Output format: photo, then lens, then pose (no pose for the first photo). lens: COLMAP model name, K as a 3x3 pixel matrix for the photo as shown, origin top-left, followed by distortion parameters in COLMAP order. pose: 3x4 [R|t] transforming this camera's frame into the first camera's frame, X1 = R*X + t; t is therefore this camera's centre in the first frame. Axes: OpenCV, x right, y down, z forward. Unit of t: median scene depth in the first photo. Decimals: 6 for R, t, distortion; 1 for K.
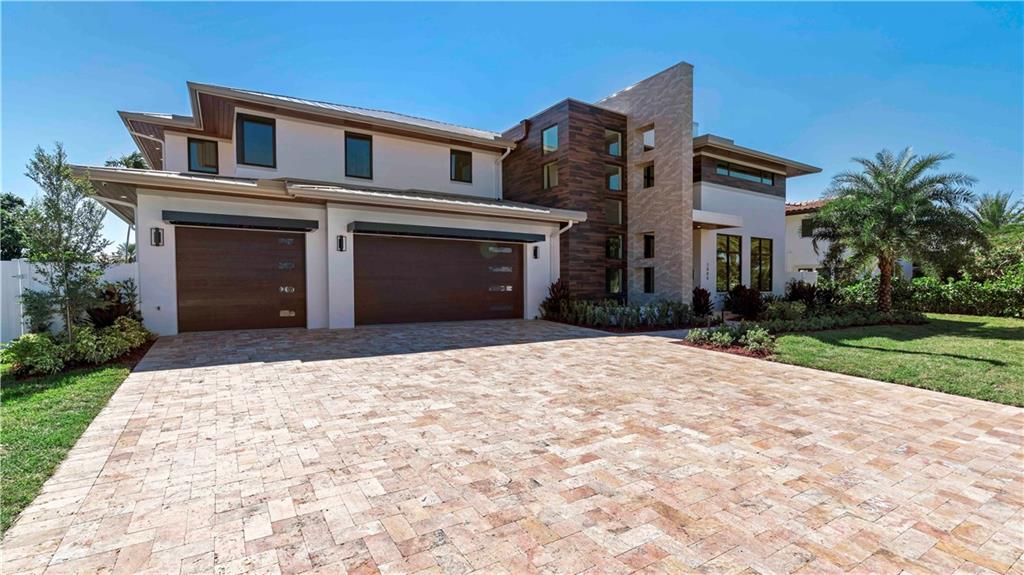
lens RADIAL K [[449.8, 0, 512.0], [0, 449.8, 287.5], [0, 0, 1]] dist [-0.026690, -0.000043]
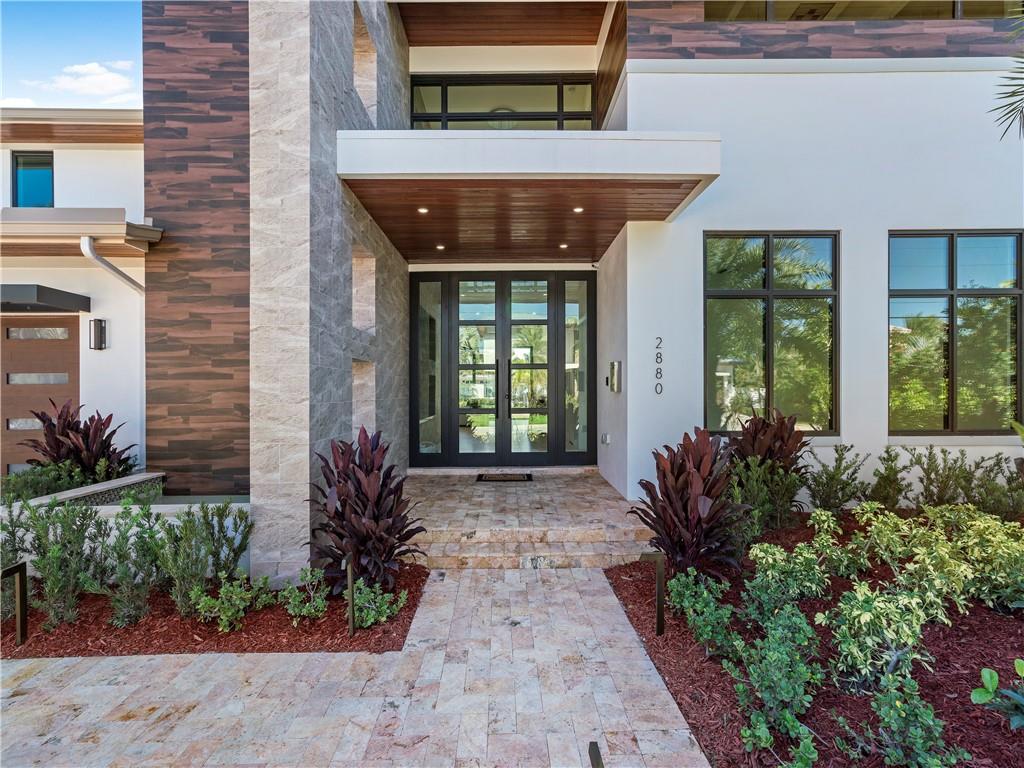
lens RADIAL K [[471.0, 0, 510.7], [0, 471.0, 387.7], [0, 0, 1]] dist [-0.001996, 0.007097]
pose [[0.846854, -0.008416, -0.531759, 0.574104], [0.002868, 0.999933, -0.011258, -0.023616], [0.531818, 0.008009, 0.846821, 0.810323]]
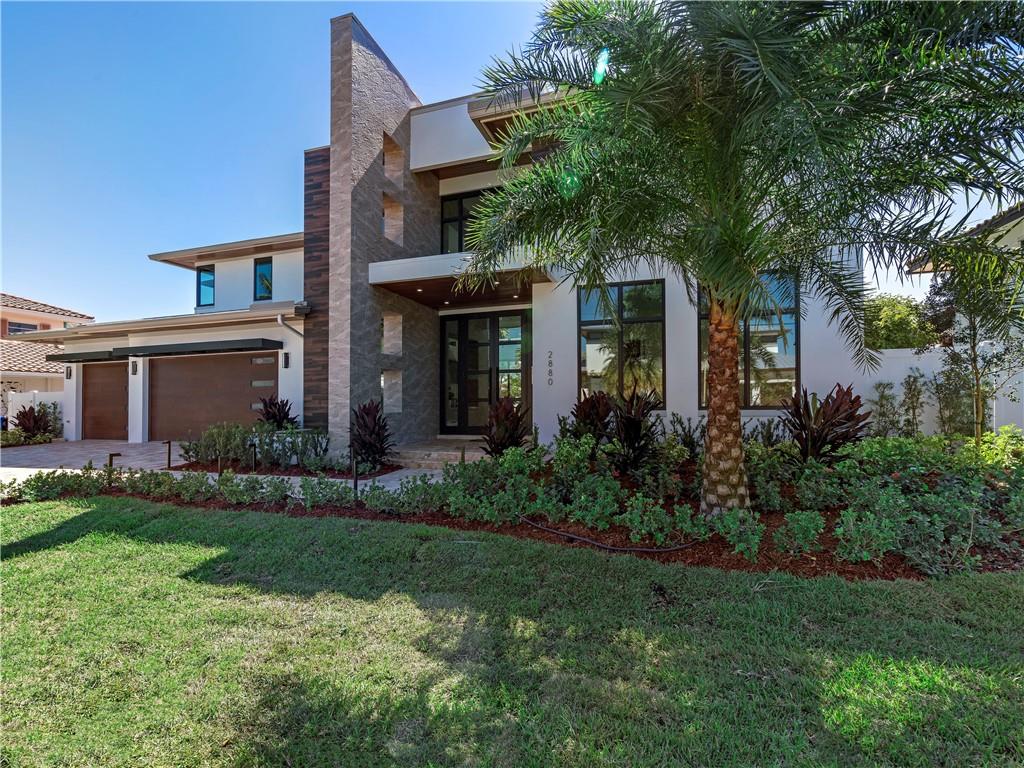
lens RADIAL K [[498.4, 0, 517.6], [0, 498.4, 386.0], [0, 0, 1]] dist [-0.000793, 0.000207]
pose [[0.633626, -0.036022, -0.772801, 0.954120], [0.007295, 0.999149, -0.040591, 0.005258], [0.773605, 0.020082, 0.633349, 0.735609]]
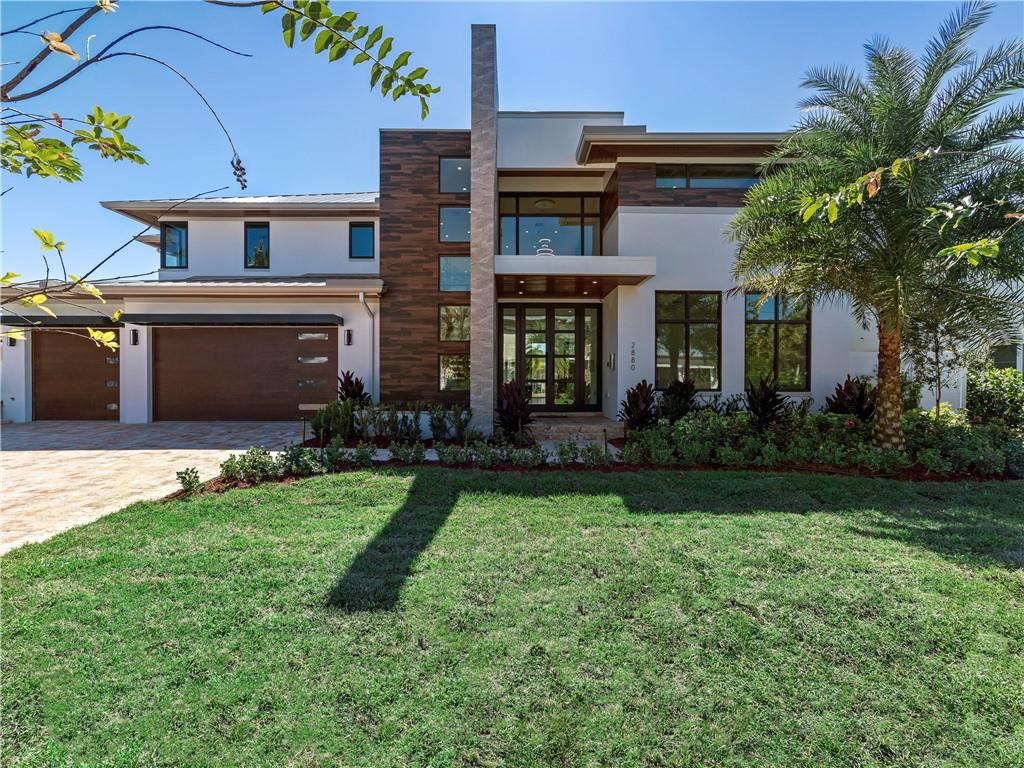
lens RADIAL K [[506.1, 0, 511.8], [0, 506.1, 374.5], [0, 0, 1]] dist [-0.004366, -0.000138]
pose [[0.854078, -0.008817, -0.520070, 0.730982], [-0.004946, 0.999673, -0.025071, 0.006249], [0.520121, 0.023985, 0.853756, 0.393457]]
